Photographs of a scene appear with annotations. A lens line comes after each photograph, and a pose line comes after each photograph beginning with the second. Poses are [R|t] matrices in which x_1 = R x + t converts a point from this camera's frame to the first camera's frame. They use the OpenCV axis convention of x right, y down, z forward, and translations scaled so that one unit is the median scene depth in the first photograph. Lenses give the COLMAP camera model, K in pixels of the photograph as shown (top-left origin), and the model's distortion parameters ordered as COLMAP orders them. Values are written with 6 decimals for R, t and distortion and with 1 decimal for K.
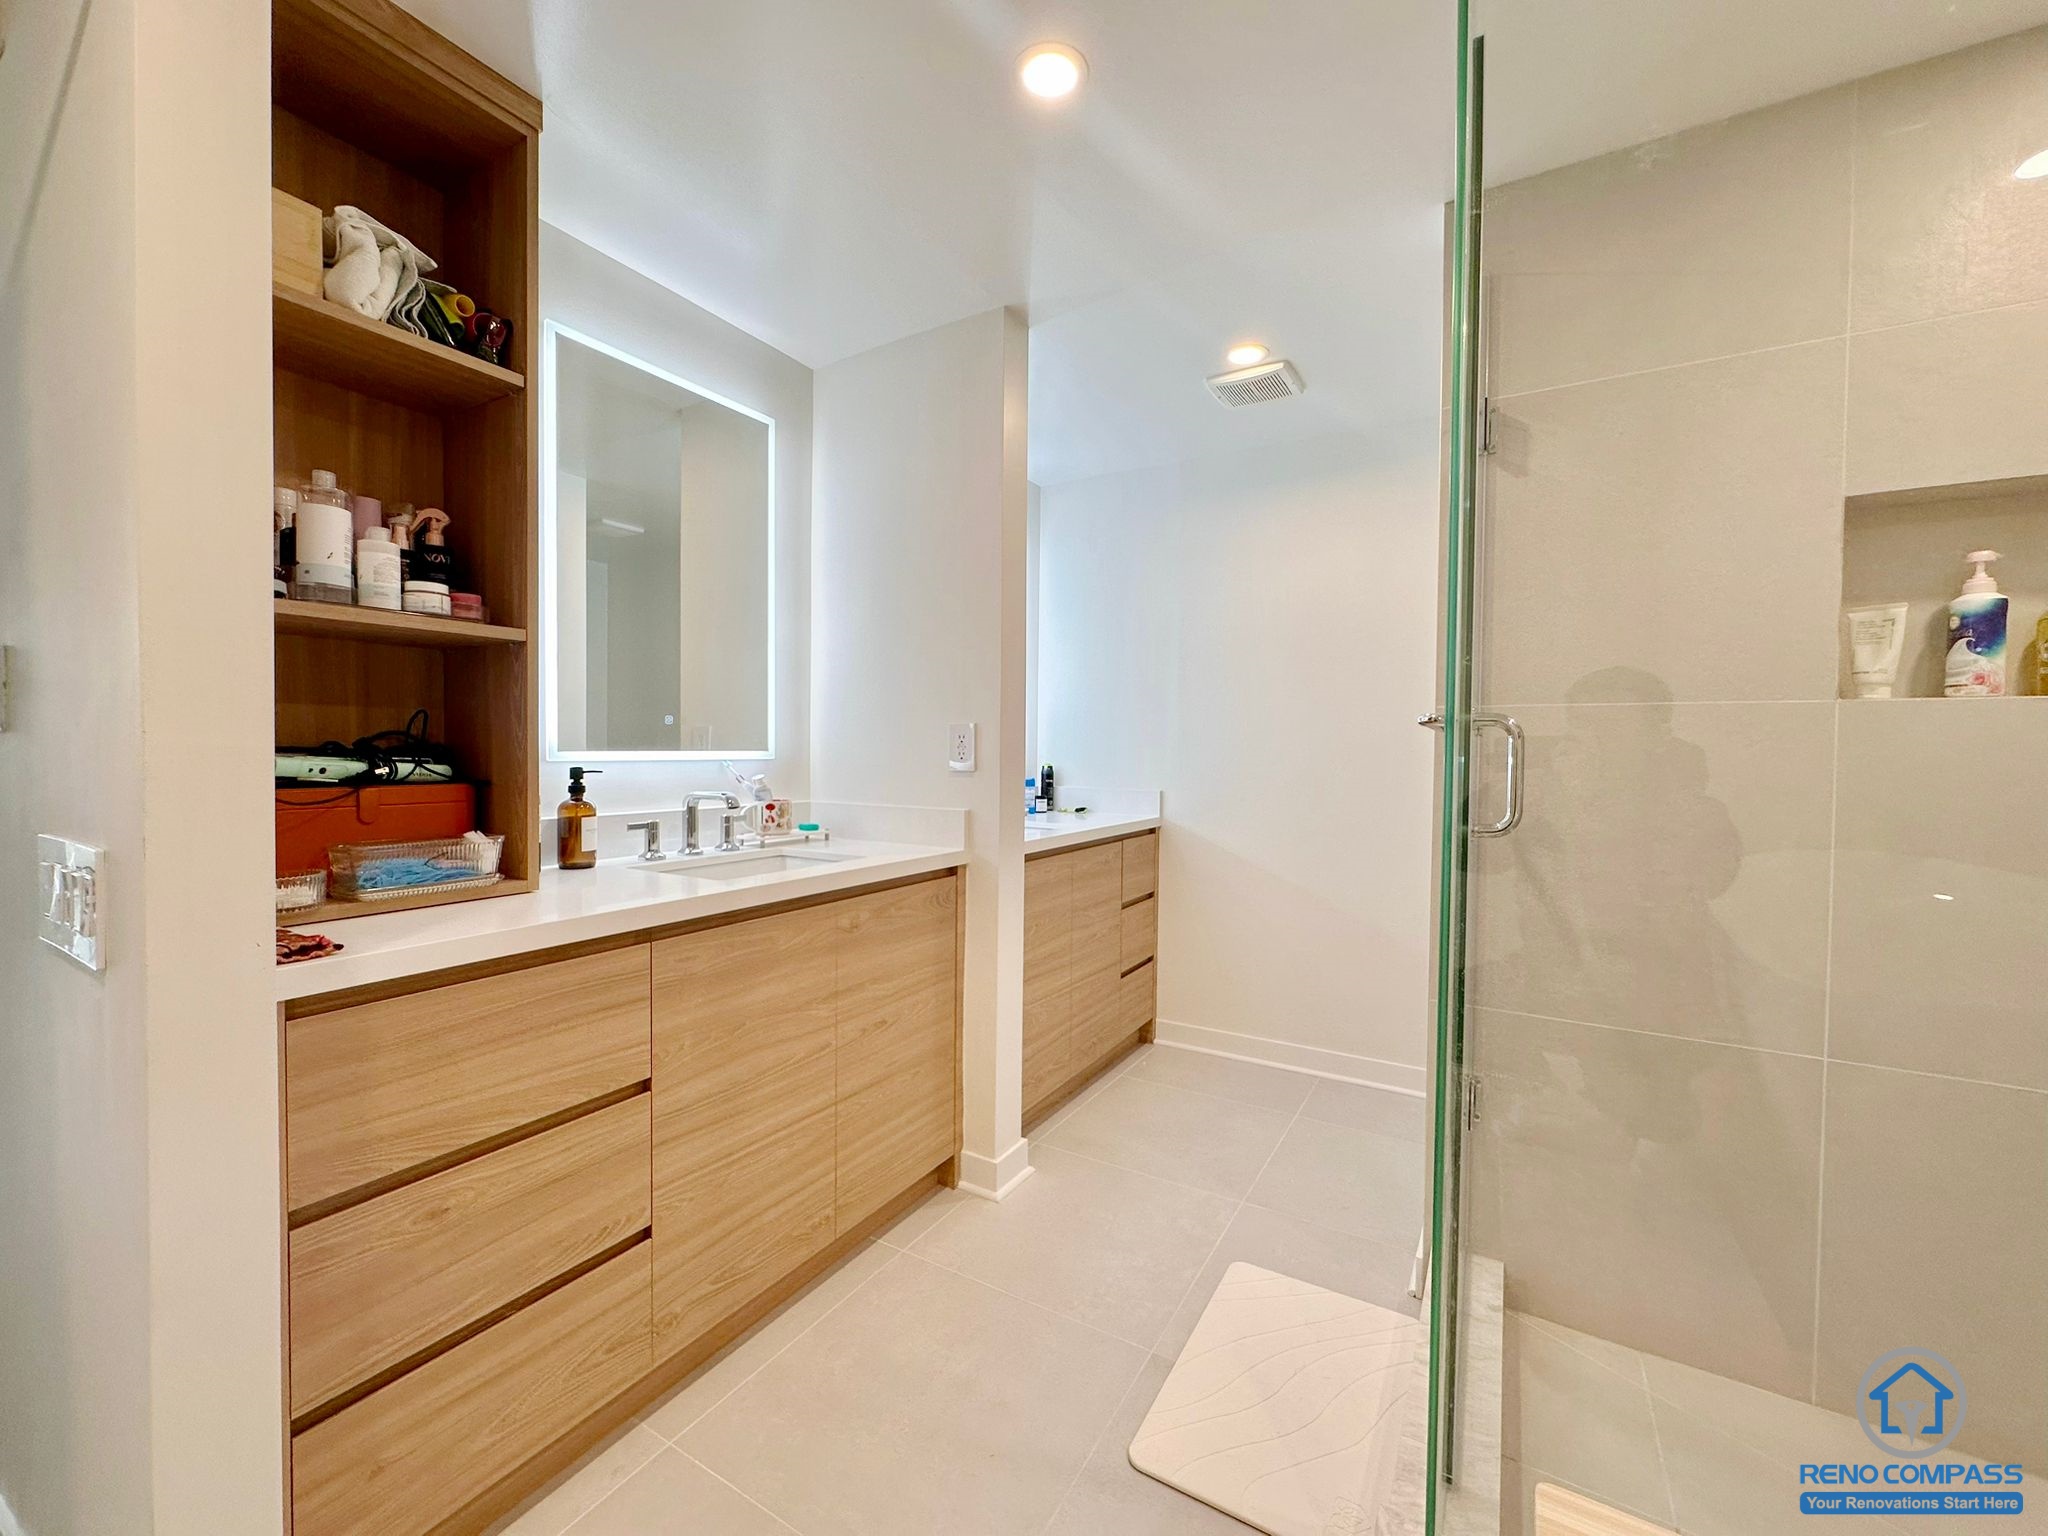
lens RADIAL K [[817.6, 0, 1012.4], [0, 817.6, 764.3], [0, 0, 1]] dist [-0.005211, 0.001111]
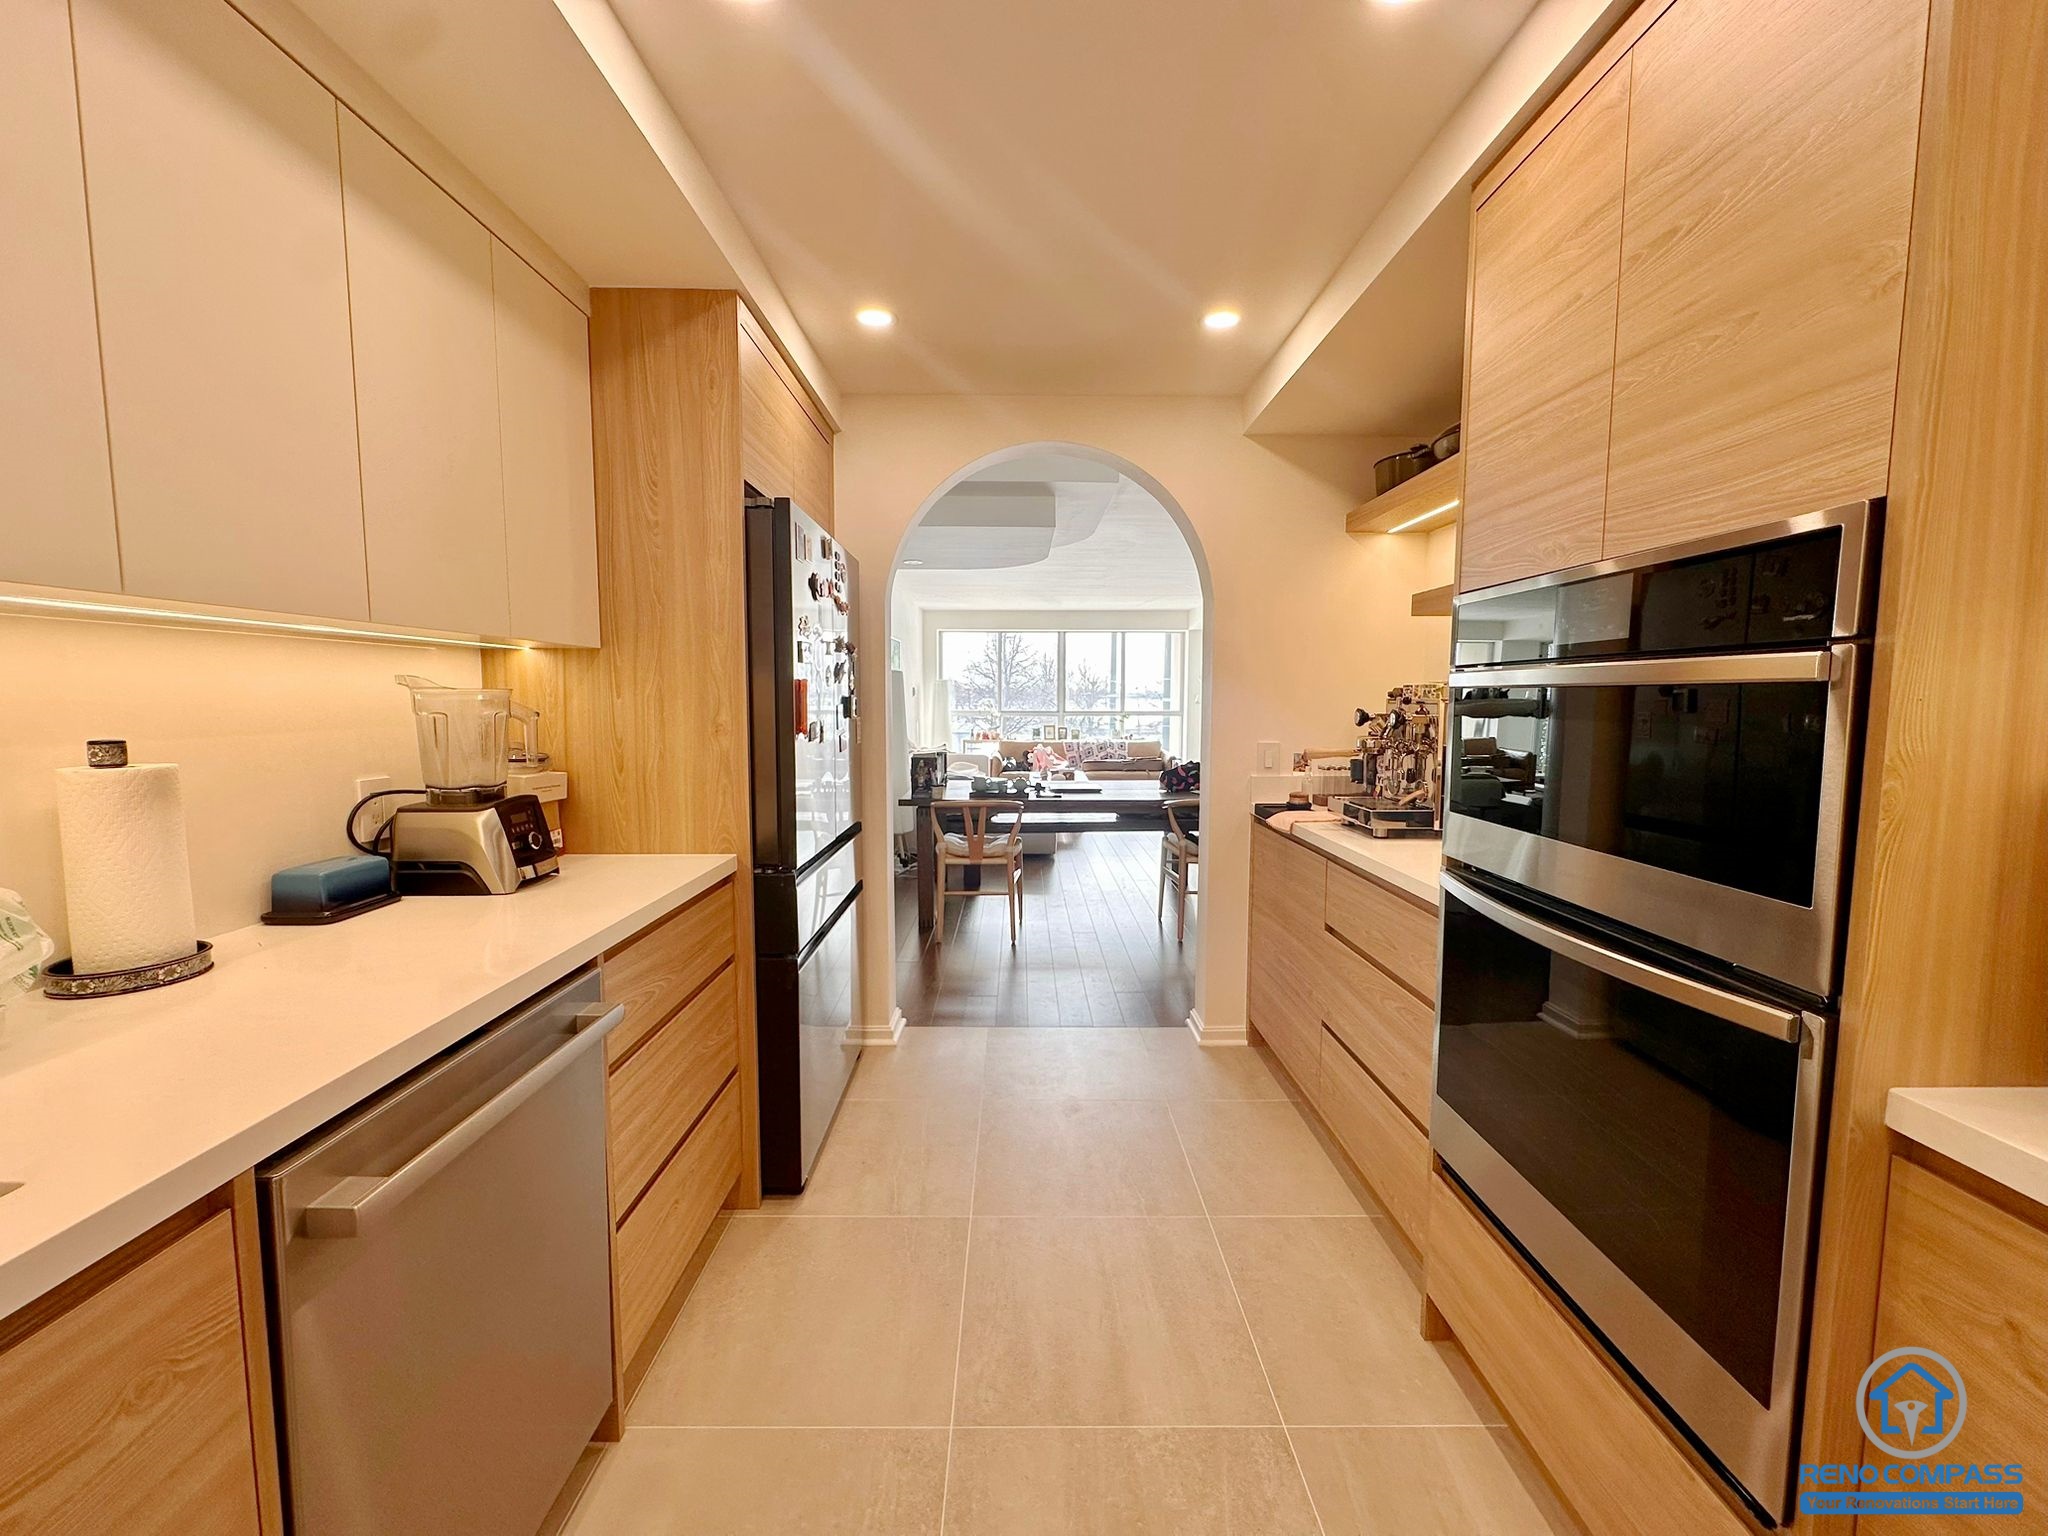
lens RADIAL K [[817.6, 0, 1023.0], [0, 817.6, 768.7], [0, 0, 1]] dist [-0.005211, 0.001111]
pose [[-0.846628, 0.046808, -0.530122, 0.603965], [-0.008696, 0.994775, 0.101724, 0.710879], [0.532113, 0.090732, -0.841797, 1.431084]]
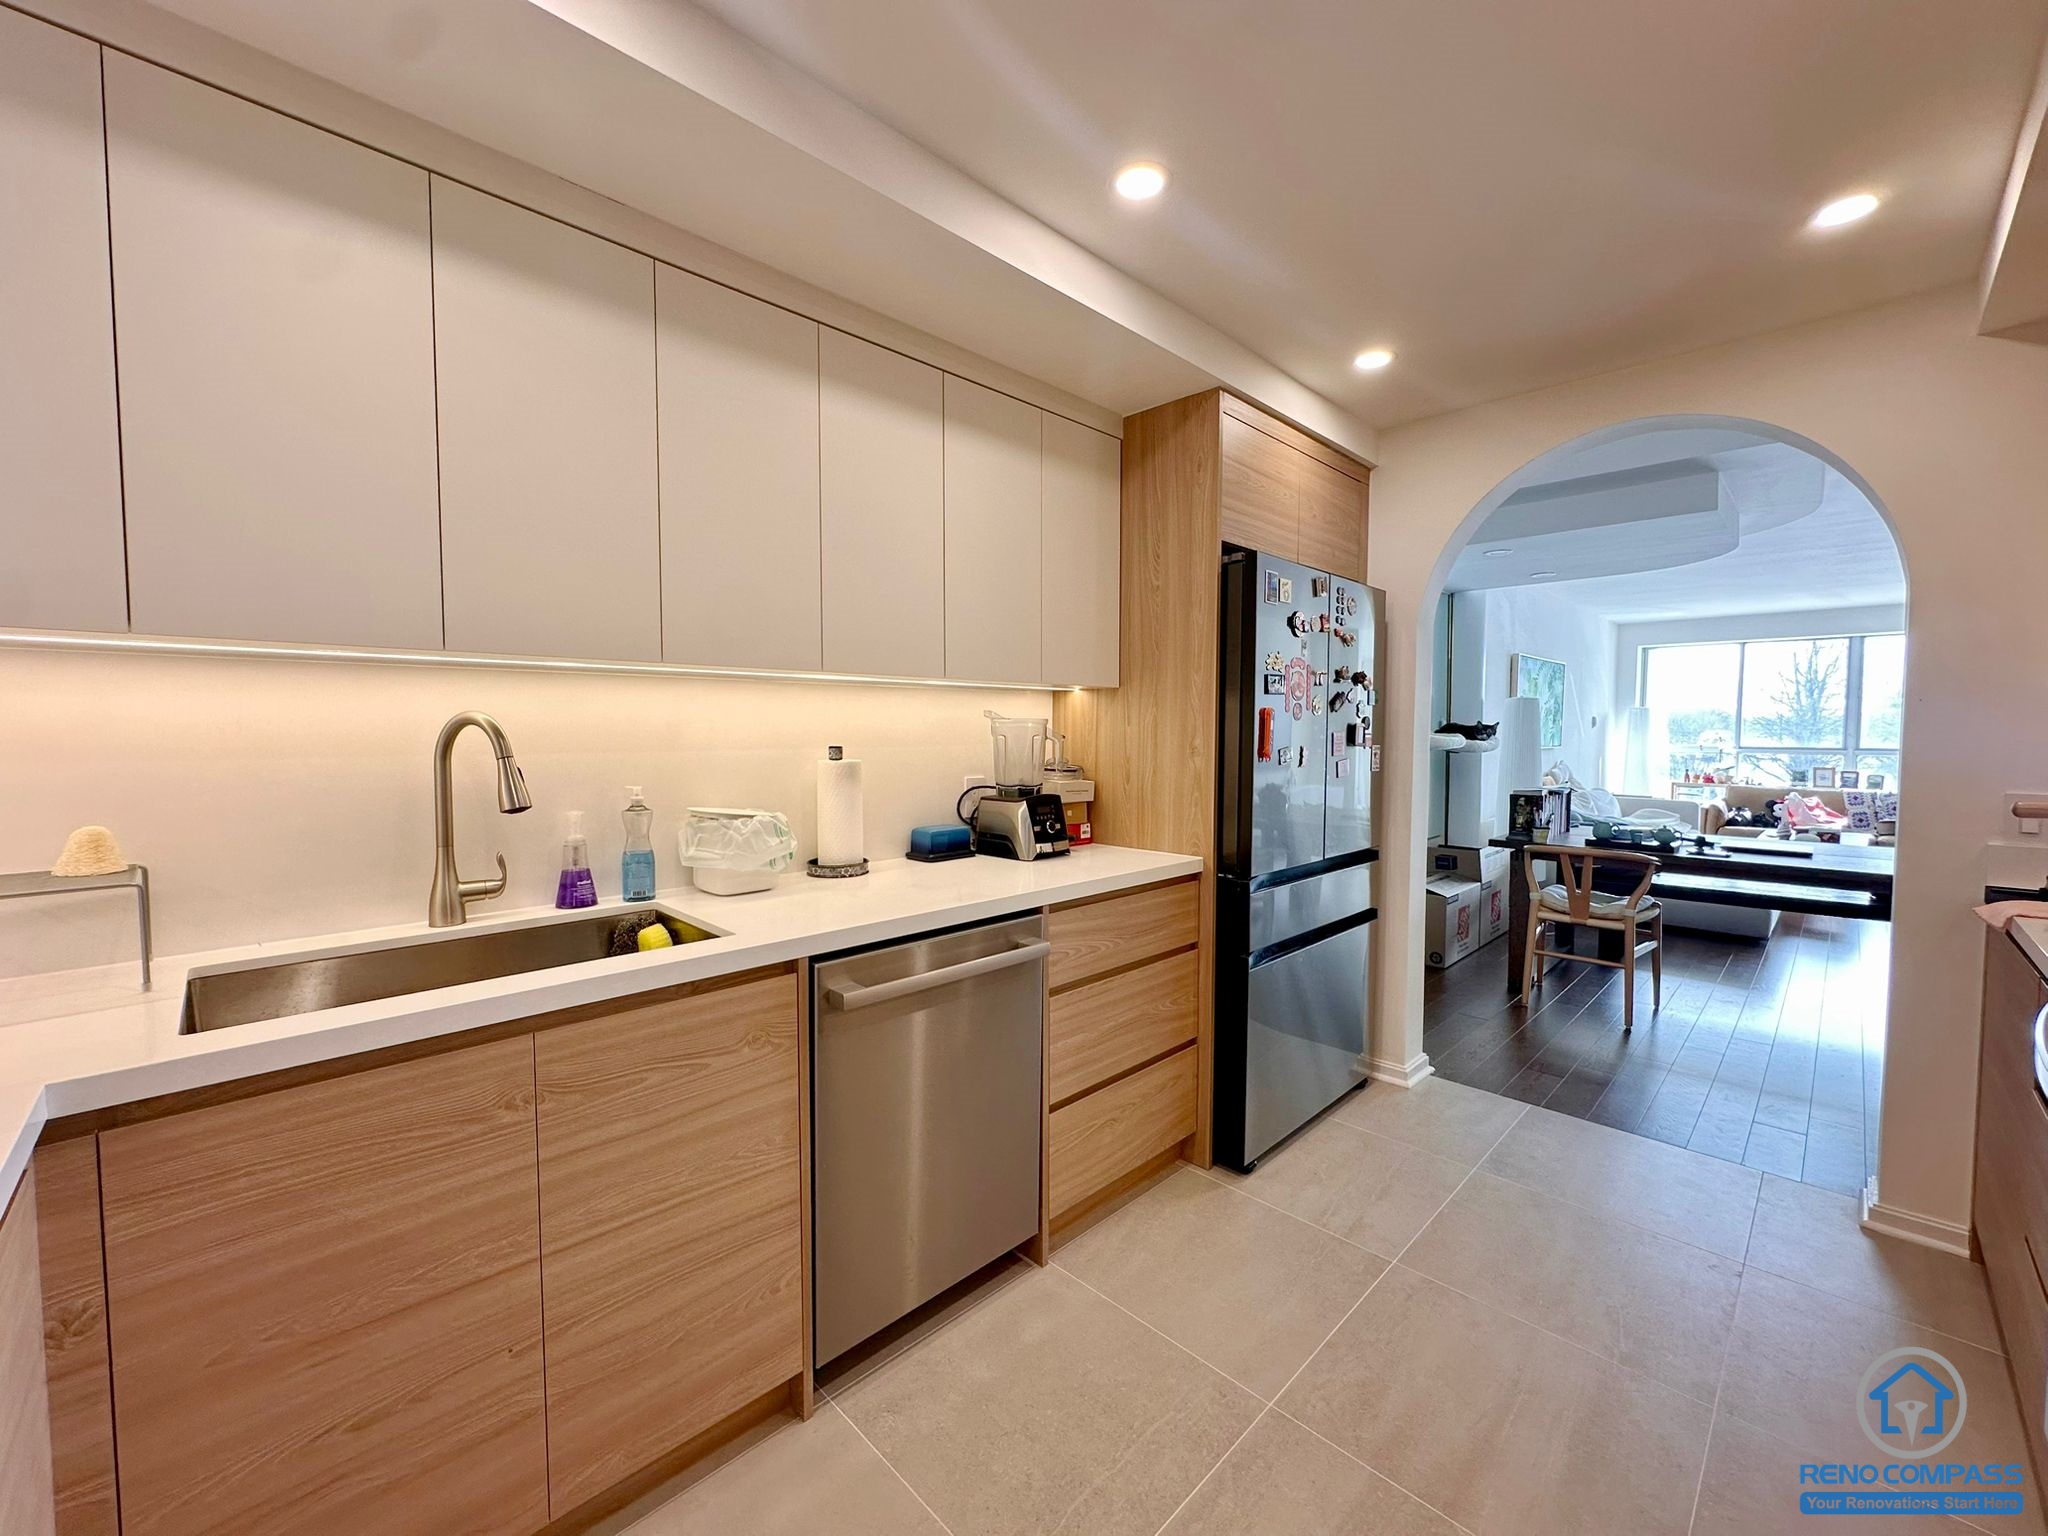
lens RADIAL K [[817.6, 0, 1022.3], [0, 817.6, 769.2], [0, 0, 1]] dist [-0.005211, 0.001111]
pose [[-0.971583, -0.011095, 0.236439, 0.292589], [0.004312, 0.997905, 0.064547, 0.716632], [-0.236660, 0.063732, -0.969500, 1.650385]]
